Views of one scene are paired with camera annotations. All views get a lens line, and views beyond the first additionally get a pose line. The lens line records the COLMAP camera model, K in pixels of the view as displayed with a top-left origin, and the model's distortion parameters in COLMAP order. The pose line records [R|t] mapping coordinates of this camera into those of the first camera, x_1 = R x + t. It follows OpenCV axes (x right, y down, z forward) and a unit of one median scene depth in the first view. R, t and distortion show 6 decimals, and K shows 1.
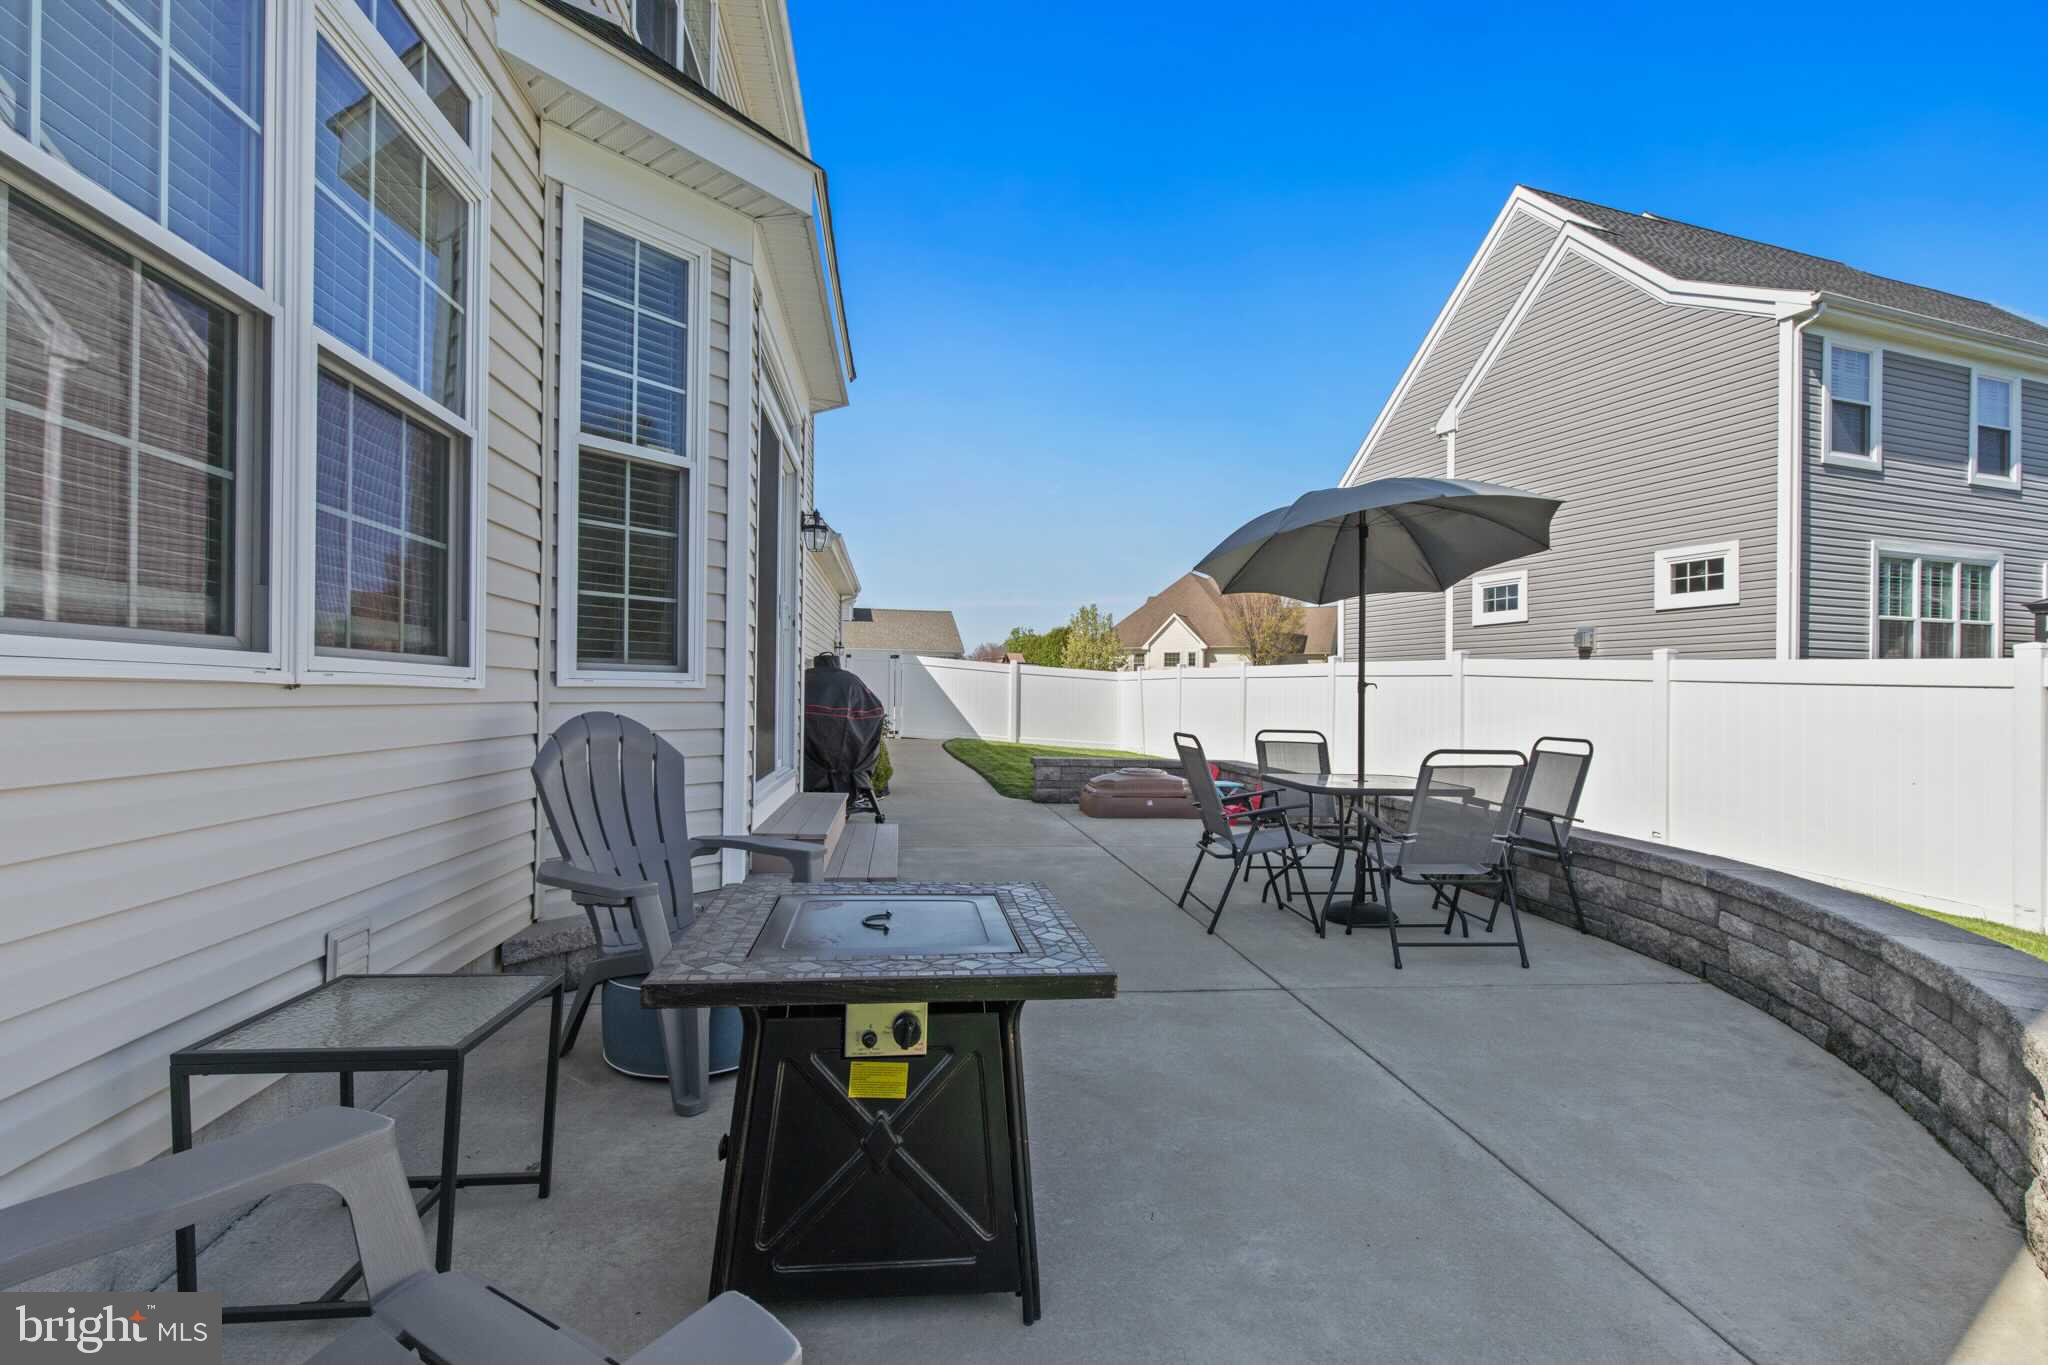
lens RADIAL K [[963.2, 0, 1024.0], [0, 963.2, 682.5], [0, 0, 1]] dist [0.002250, 0.000648]
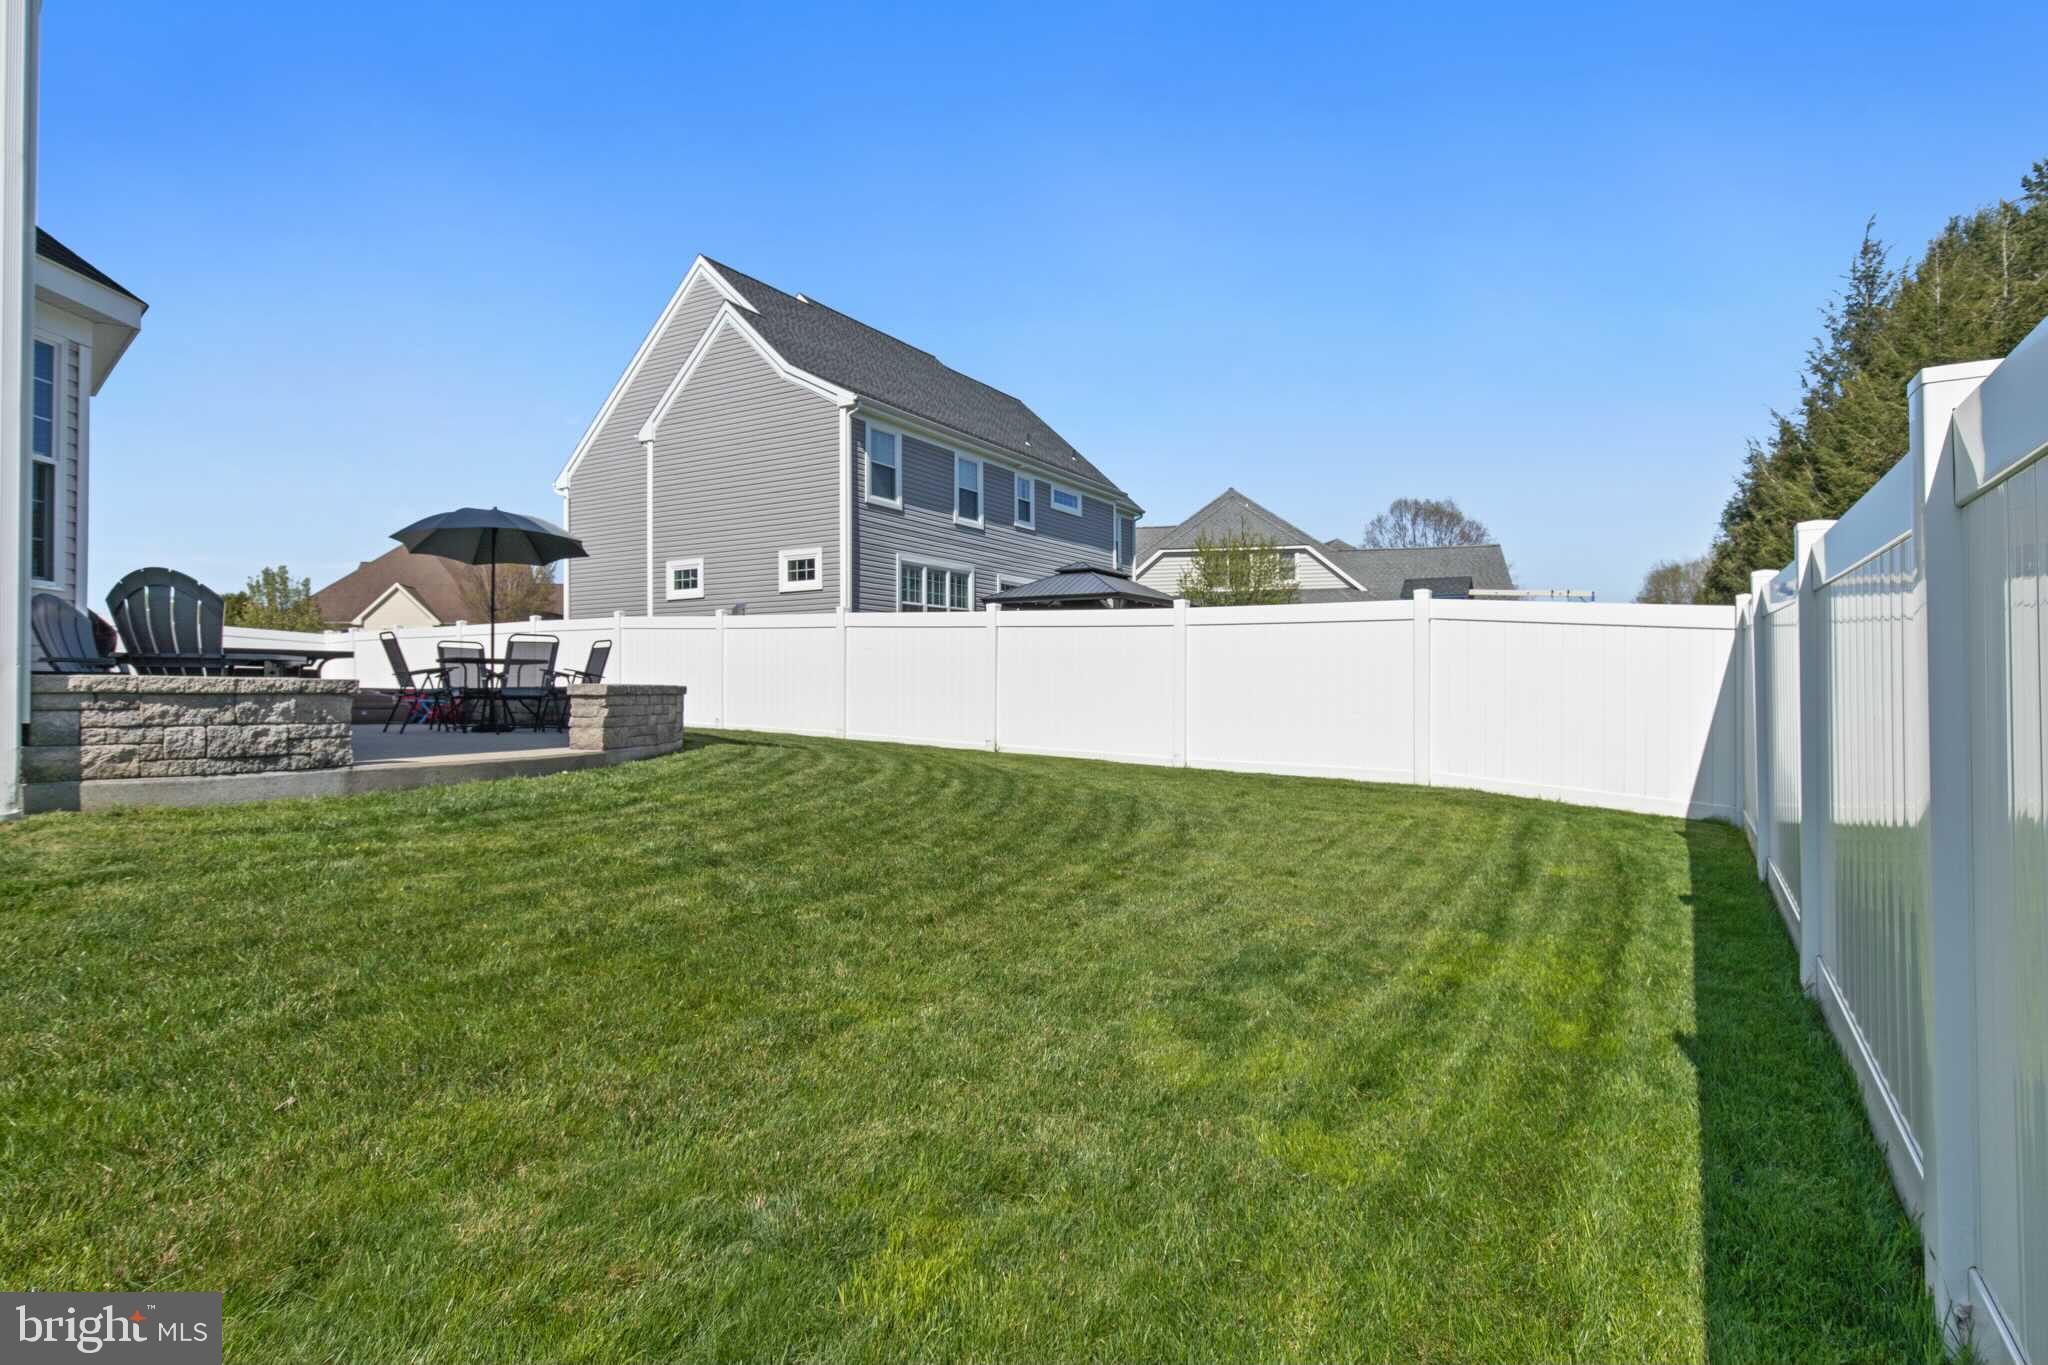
lens RADIAL K [[1040.7, 0, 1024.0], [0, 1040.7, 682.5], [0, 0, 1]] dist [-0.004745, -0.001352]
pose [[0.767155, -0.009238, 0.641395, -0.056756], [0.001594, 0.999921, 0.012496, 0.041478], [-0.641460, -0.008564, 0.767109, -0.431415]]
